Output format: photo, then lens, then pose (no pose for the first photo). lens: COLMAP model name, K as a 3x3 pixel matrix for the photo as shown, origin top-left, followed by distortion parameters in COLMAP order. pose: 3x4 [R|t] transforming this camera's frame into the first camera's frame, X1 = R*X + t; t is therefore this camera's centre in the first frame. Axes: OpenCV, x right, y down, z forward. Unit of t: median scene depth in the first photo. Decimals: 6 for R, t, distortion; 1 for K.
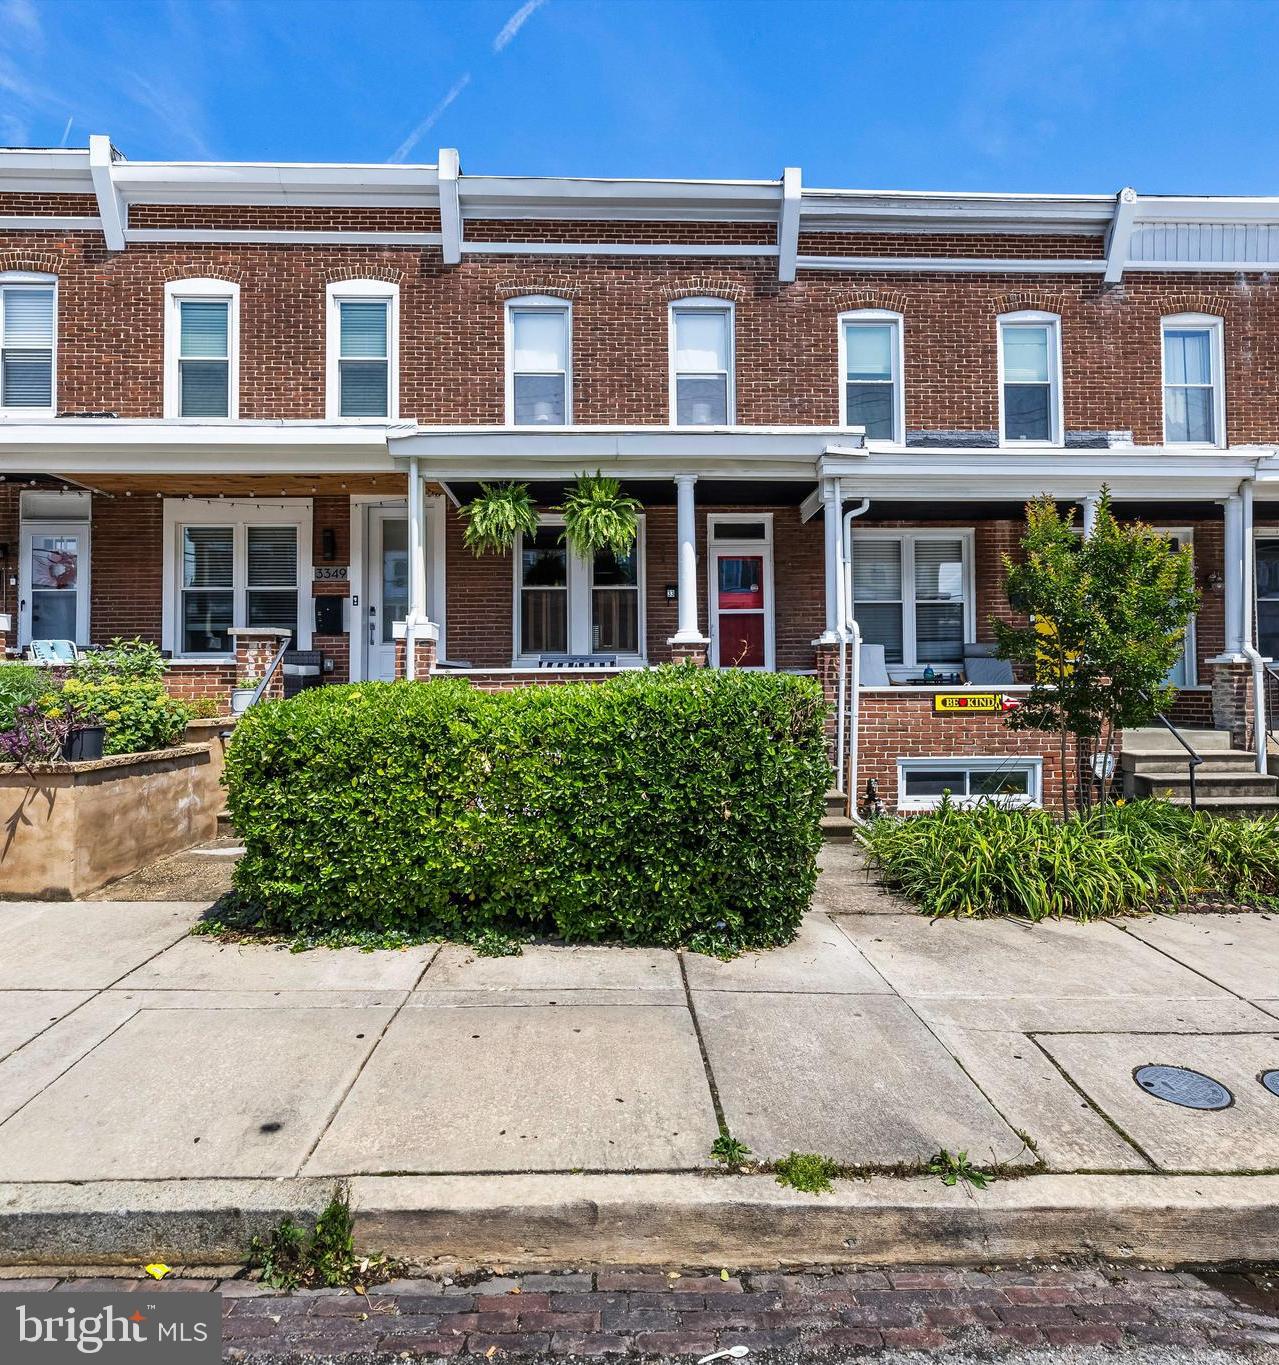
lens RADIAL K [[864.5, 0, 660.2], [0, 864.5, 679.2], [0, 0, 1]] dist [0.002277, 0.001577]
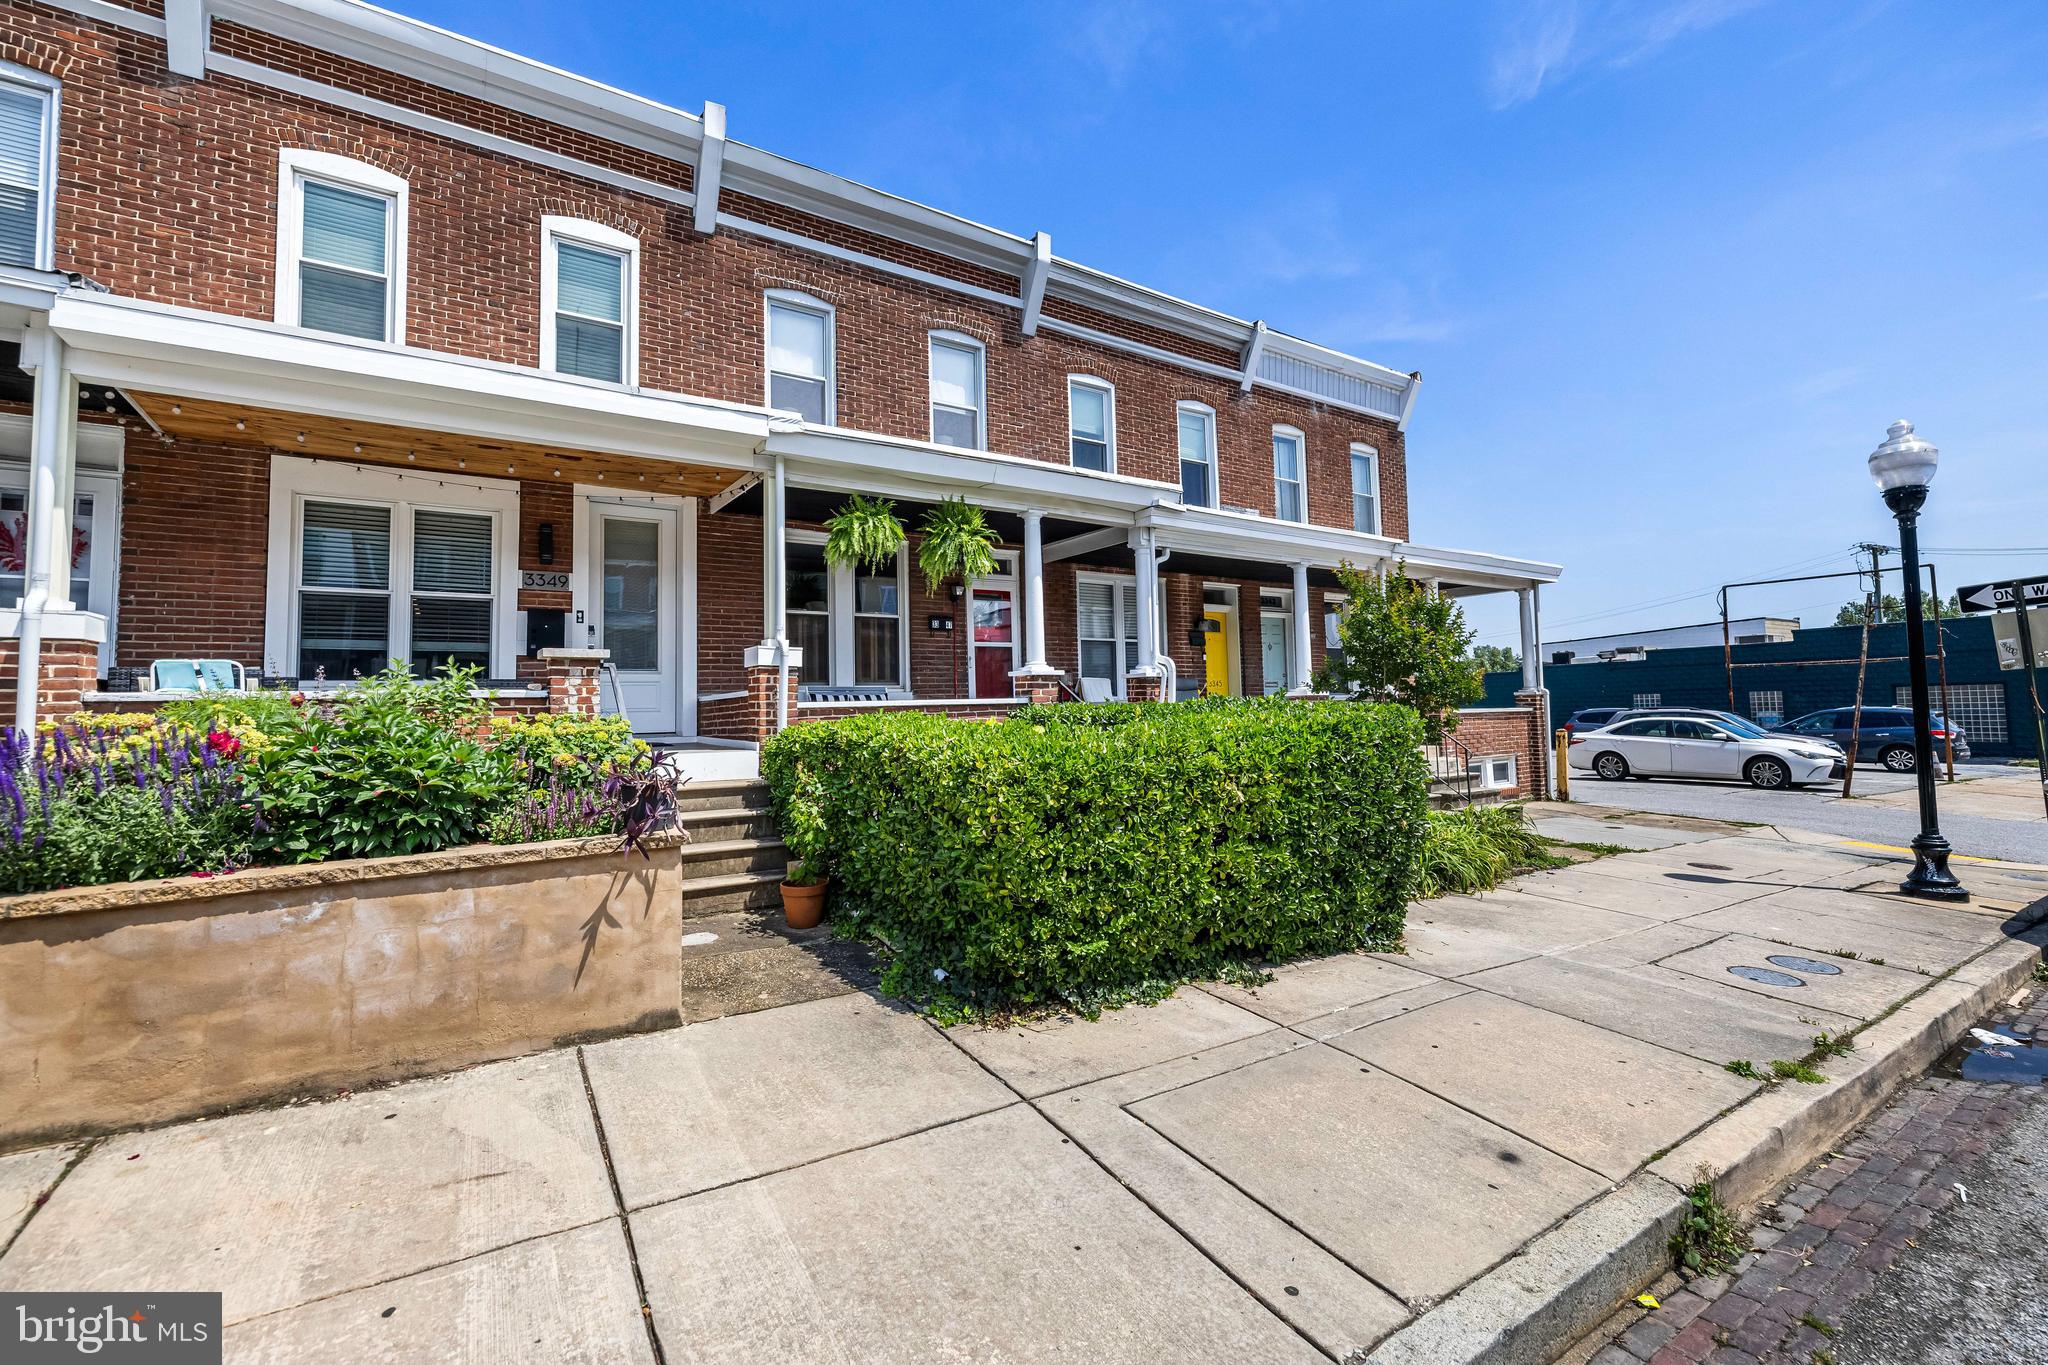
lens RADIAL K [[863.6, 0, 1020.2], [0, 863.6, 677.1], [0, 0, 1]] dist [0.004363, -0.000611]
pose [[0.857940, 0.009388, 0.513664, -0.415912], [0.012134, 0.999184, -0.038529, -0.000573], [-0.513606, 0.039288, 0.857126, 0.118907]]
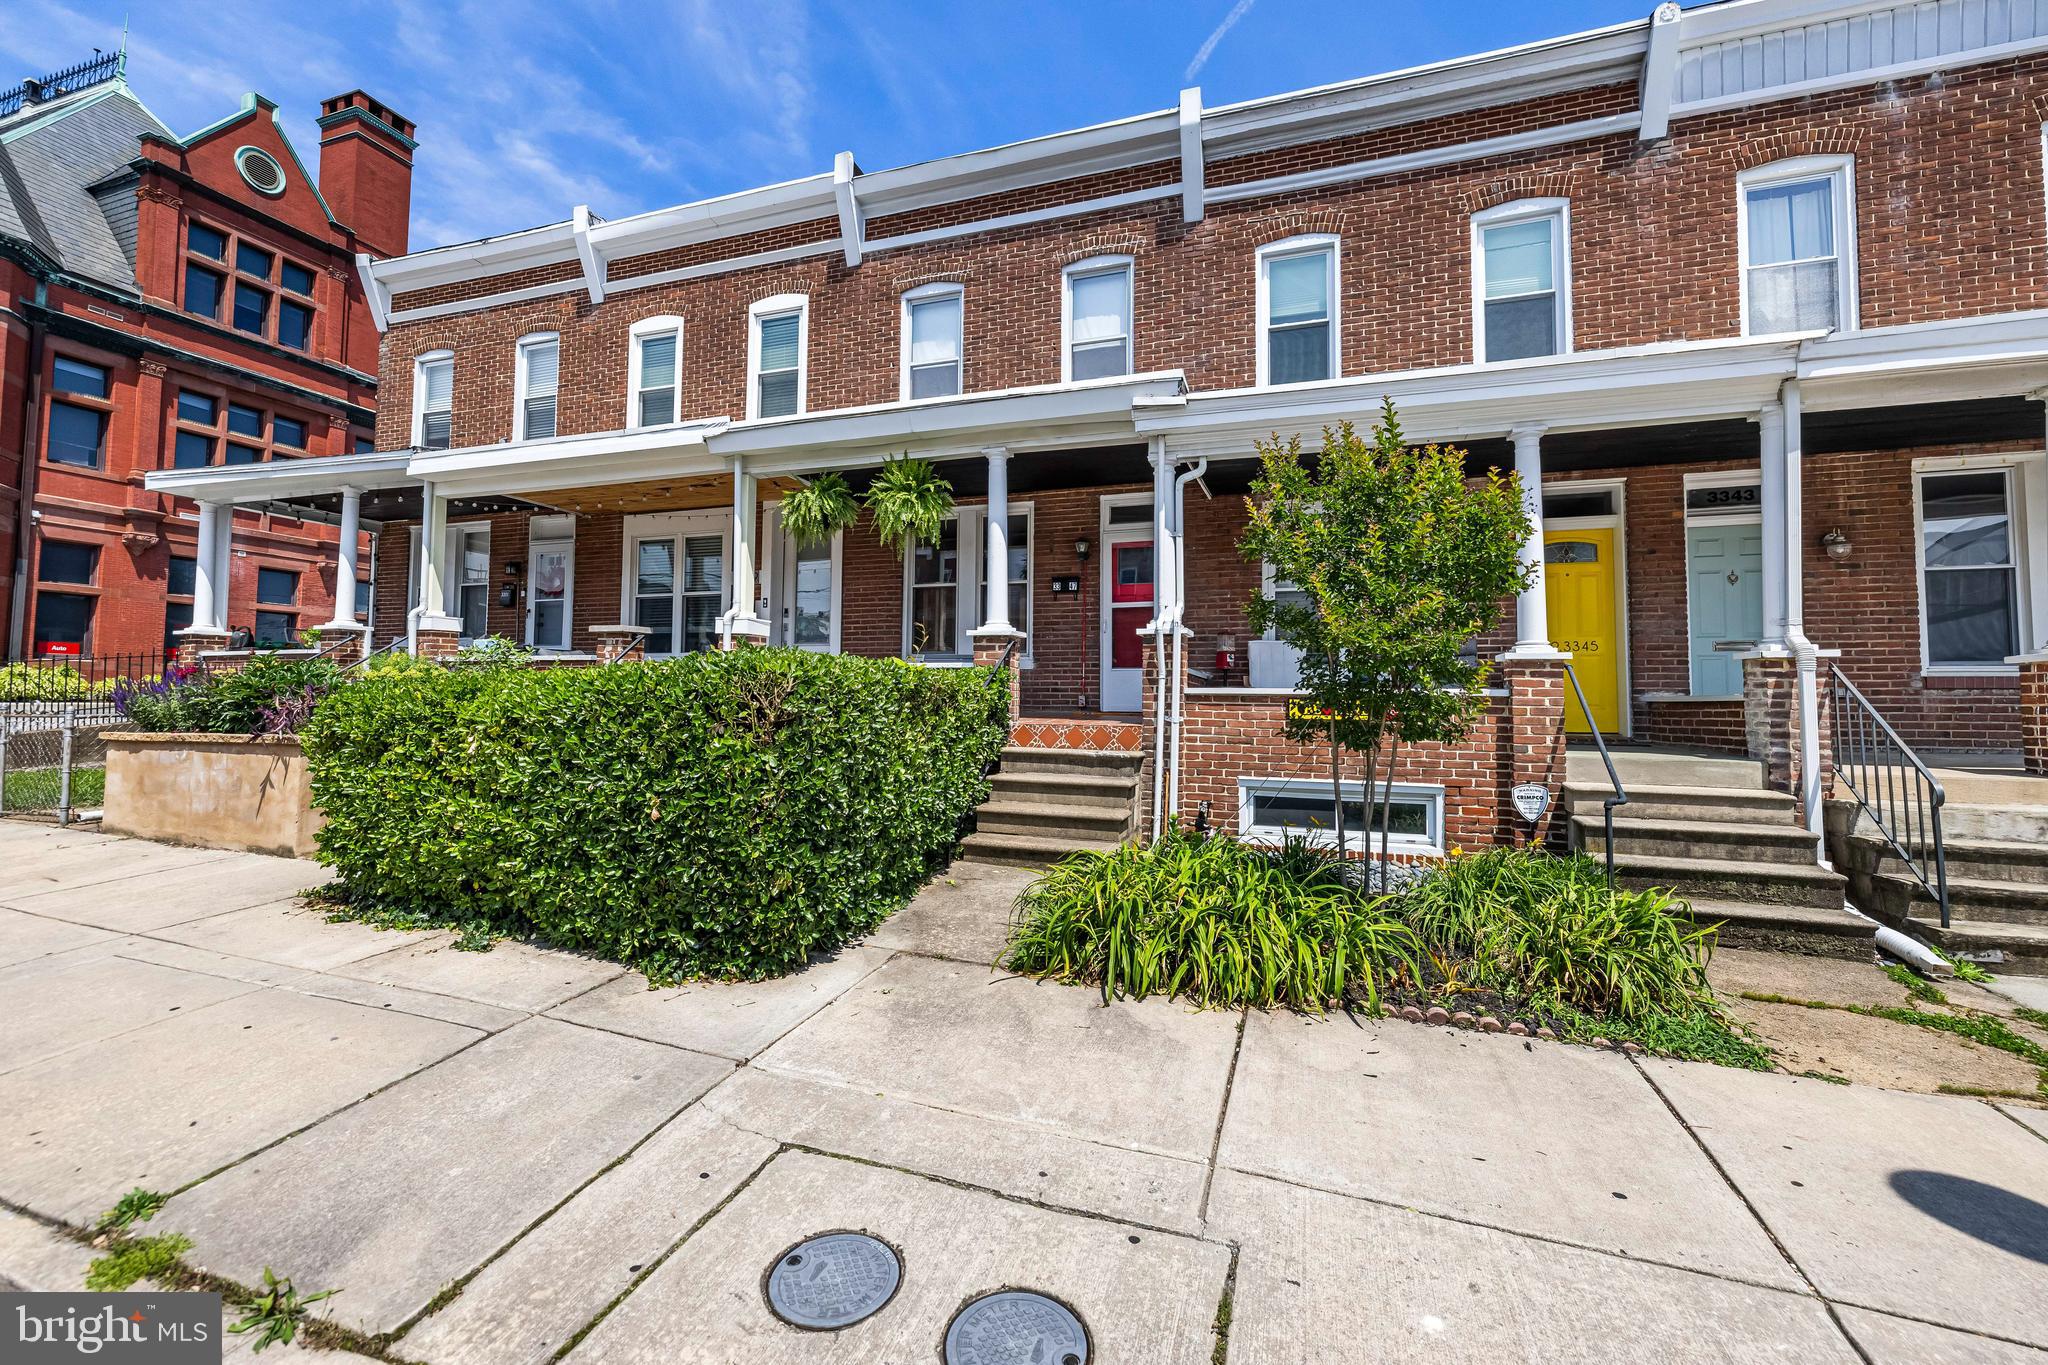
lens RADIAL K [[863.6, 0, 1018.1], [0, 863.6, 677.7], [0, 0, 1]] dist [0.004363, -0.000611]
pose [[0.930124, 0.007196, -0.367174, 0.313867], [-0.015317, 0.999698, -0.019207, 0.014716], [0.366925, 0.023489, 0.929954, 0.149583]]
